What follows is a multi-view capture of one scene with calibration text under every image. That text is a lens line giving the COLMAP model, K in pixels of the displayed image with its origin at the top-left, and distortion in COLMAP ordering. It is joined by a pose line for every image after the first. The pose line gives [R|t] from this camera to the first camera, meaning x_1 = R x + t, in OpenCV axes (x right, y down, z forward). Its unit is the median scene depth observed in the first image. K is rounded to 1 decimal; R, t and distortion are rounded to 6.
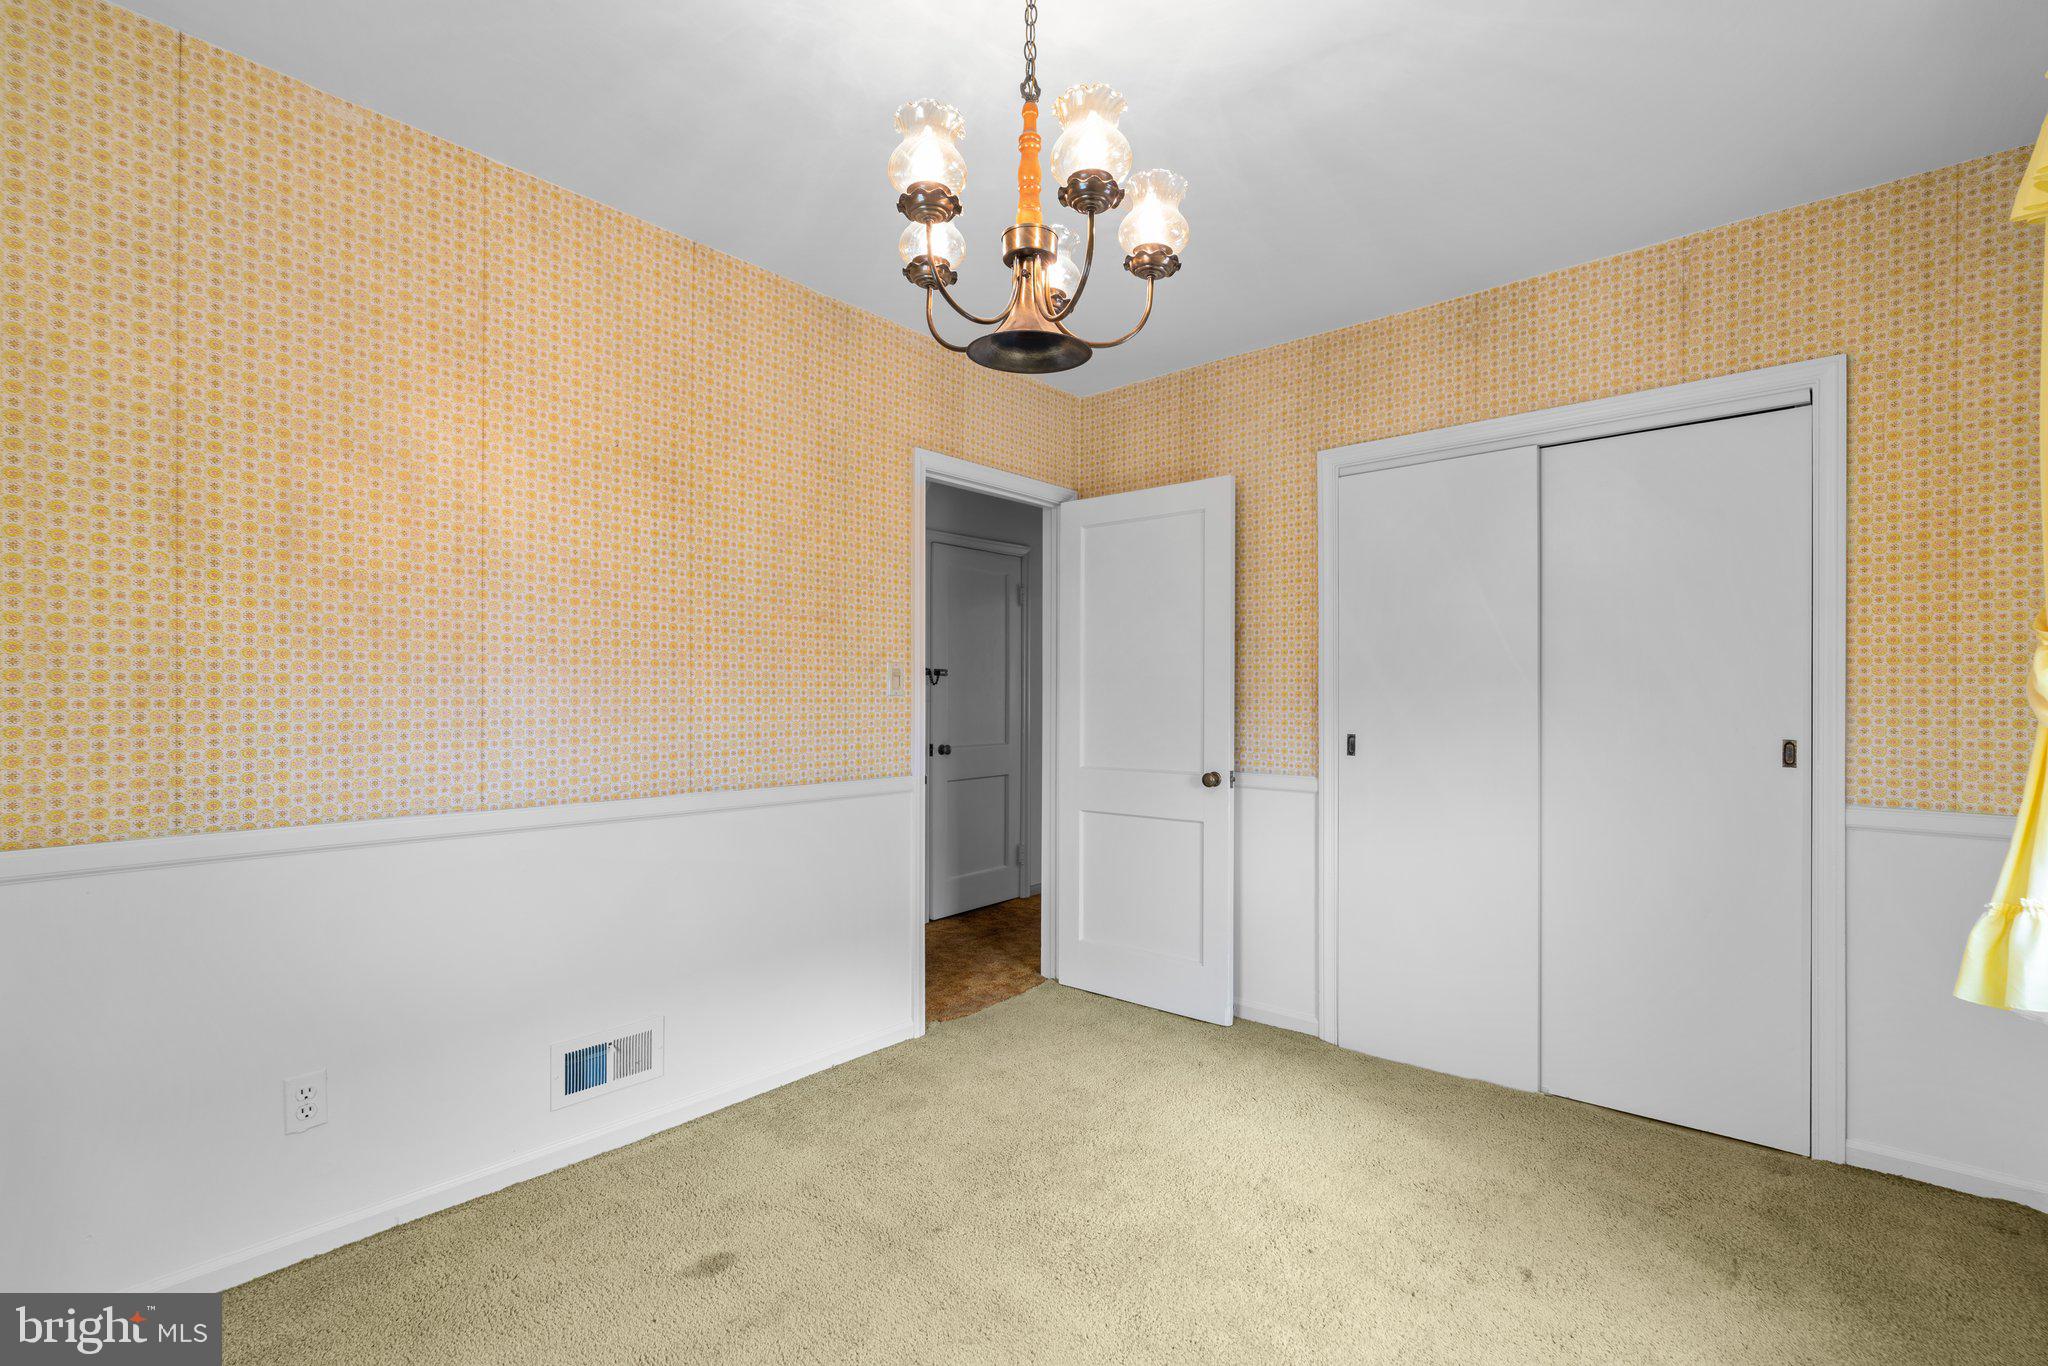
lens RADIAL K [[946.0, 0, 1033.4], [0, 946.0, 701.8], [0, 0, 1]] dist [-0.003386, 0.000737]
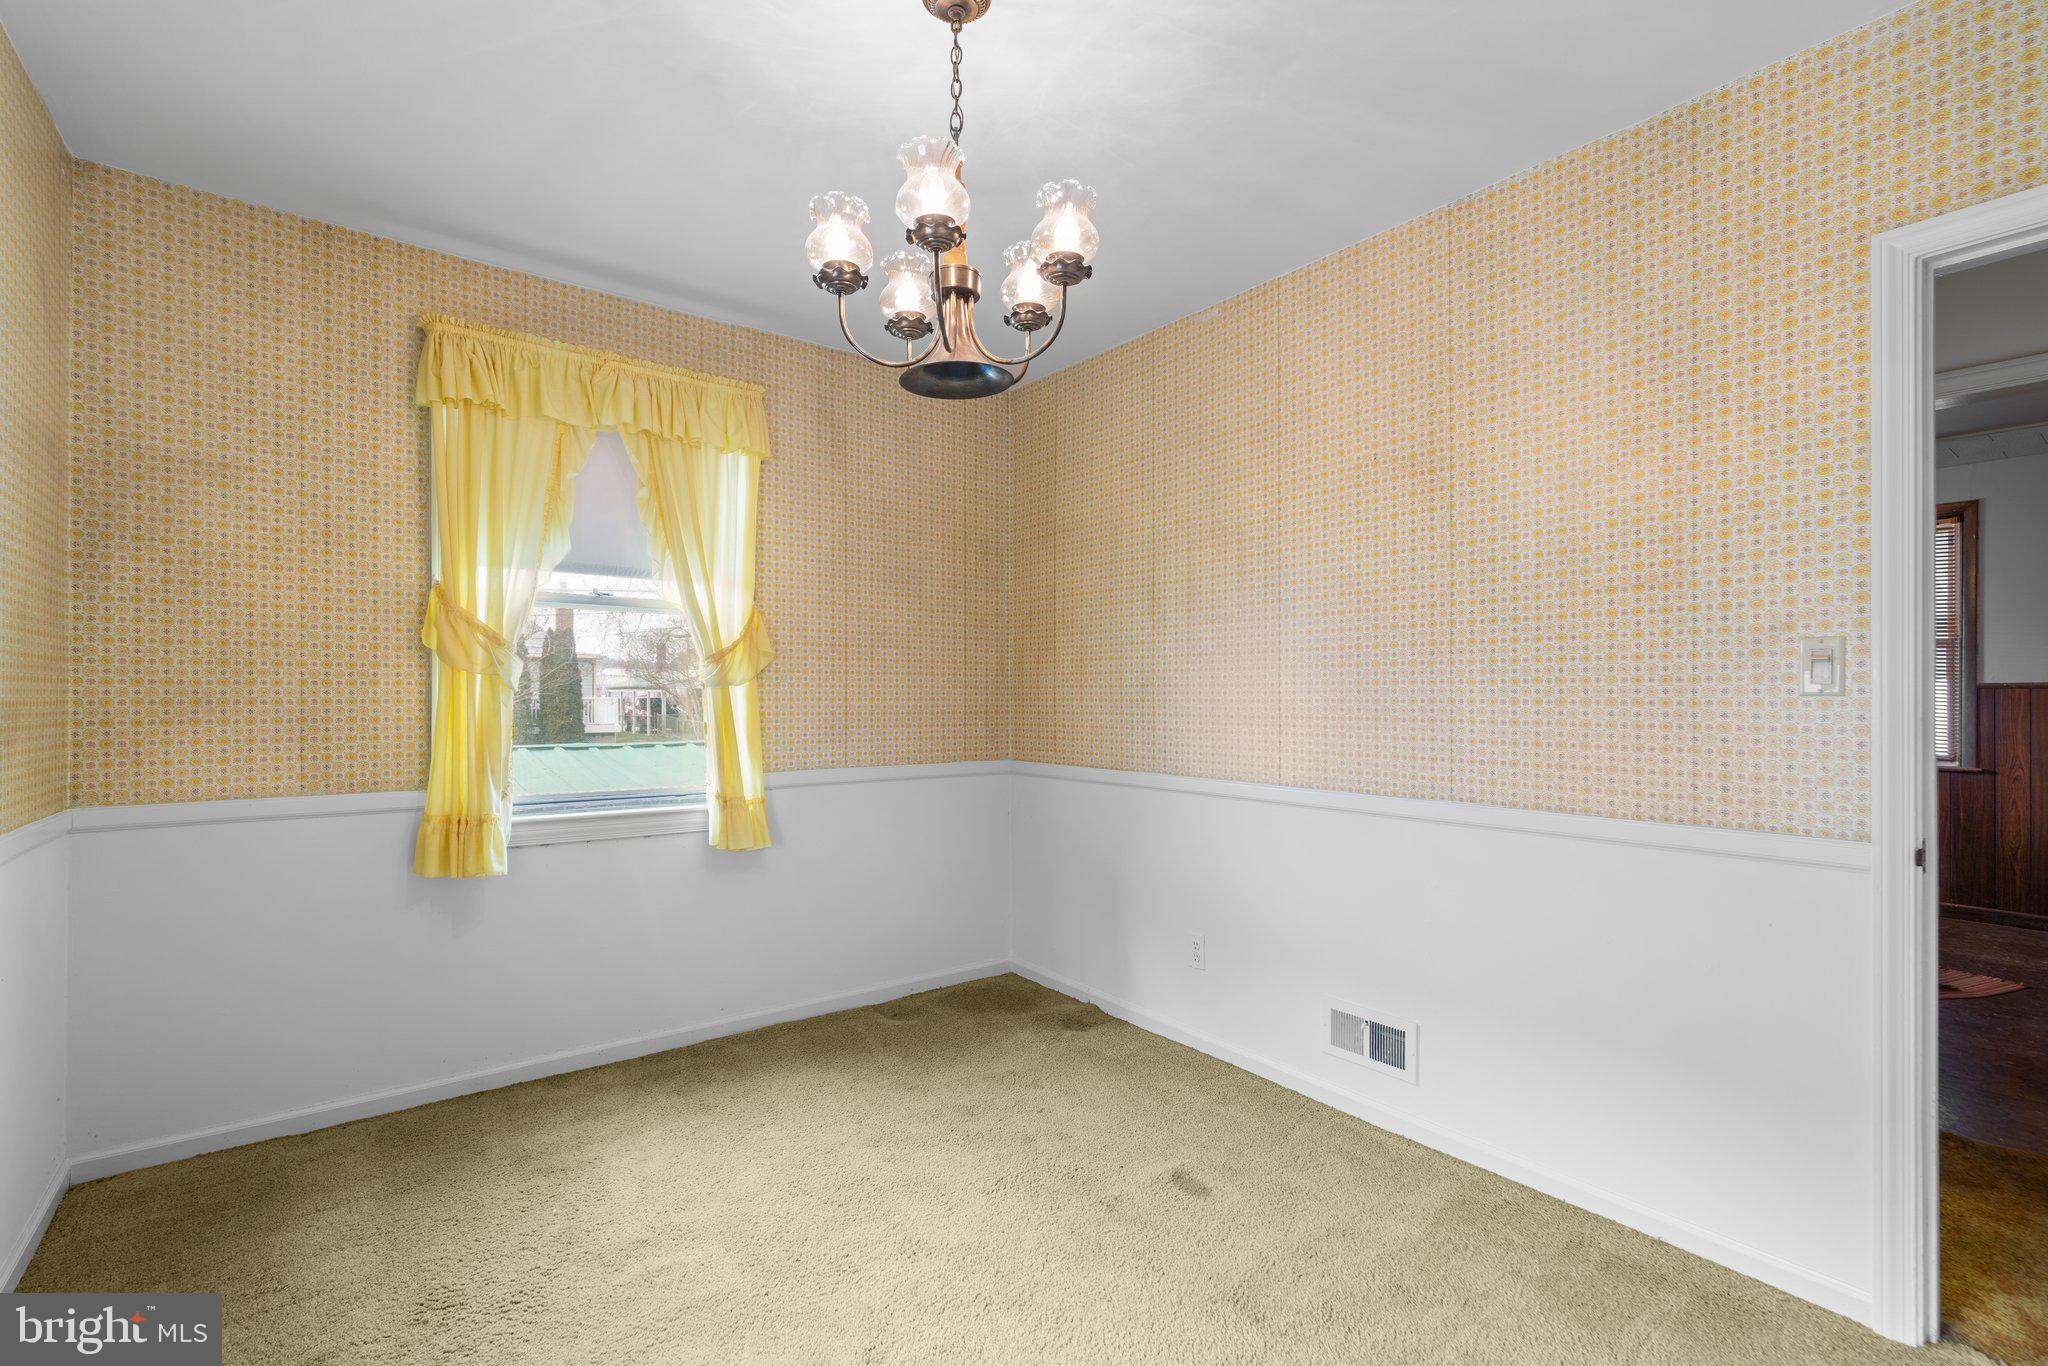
lens RADIAL K [[919.2, 0, 1020.9], [0, 919.2, 697.4], [0, 0, 1]] dist [-0.000887, 0.000213]
pose [[-0.214407, 0.002944, -0.976740, 0.609376], [-0.004848, 0.999980, 0.004078, -0.006430], [0.976732, 0.005609, -0.214388, 0.787324]]
